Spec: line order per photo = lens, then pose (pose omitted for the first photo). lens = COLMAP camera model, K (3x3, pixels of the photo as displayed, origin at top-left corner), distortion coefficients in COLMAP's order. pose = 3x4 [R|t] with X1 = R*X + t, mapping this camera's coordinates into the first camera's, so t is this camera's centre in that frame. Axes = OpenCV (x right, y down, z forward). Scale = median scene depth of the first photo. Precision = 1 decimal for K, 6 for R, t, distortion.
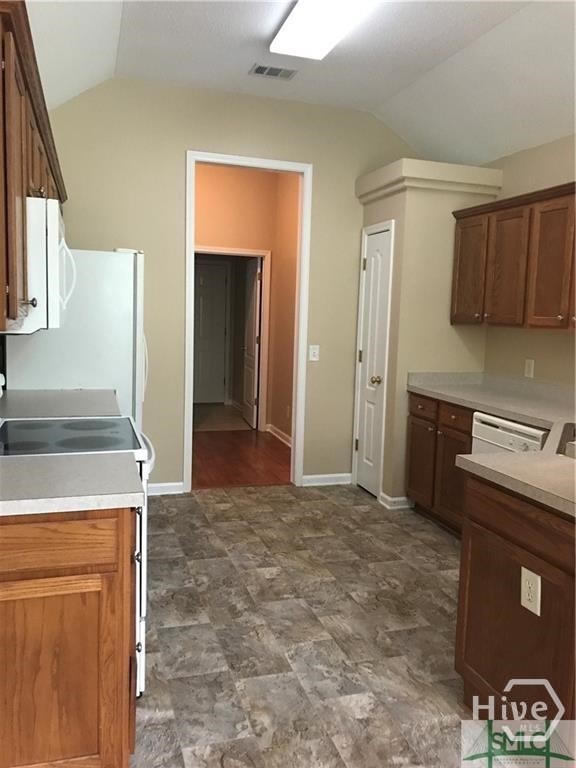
lens RADIAL K [[626.1, 0, 287.4], [0, 626.1, 383.8], [0, 0, 1]] dist [0.009316, 0.005933]
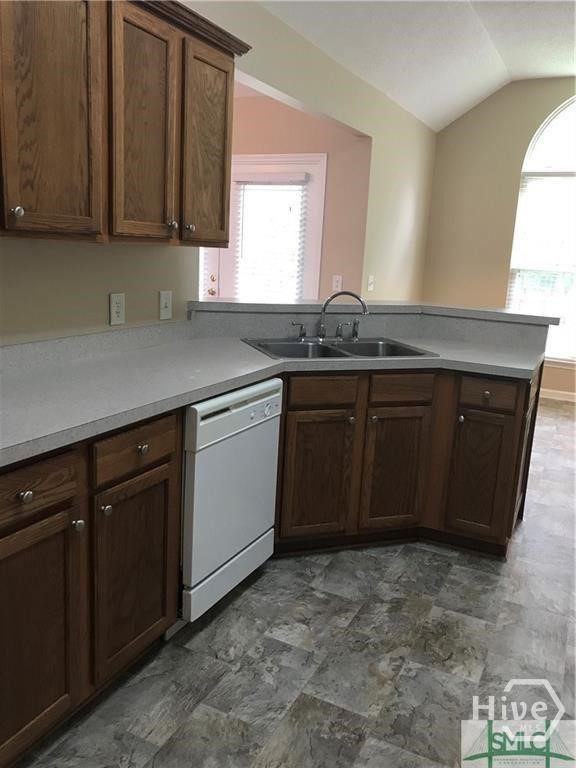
lens RADIAL K [[626.1, 0, 284.0], [0, 626.1, 379.3], [0, 0, 1]] dist [0.009316, 0.005933]
pose [[-0.712946, -0.205312, 0.670488, -0.115642], [0.012904, 0.952172, 0.305289, -0.147408], [-0.701100, 0.226306, -0.676199, 1.367158]]
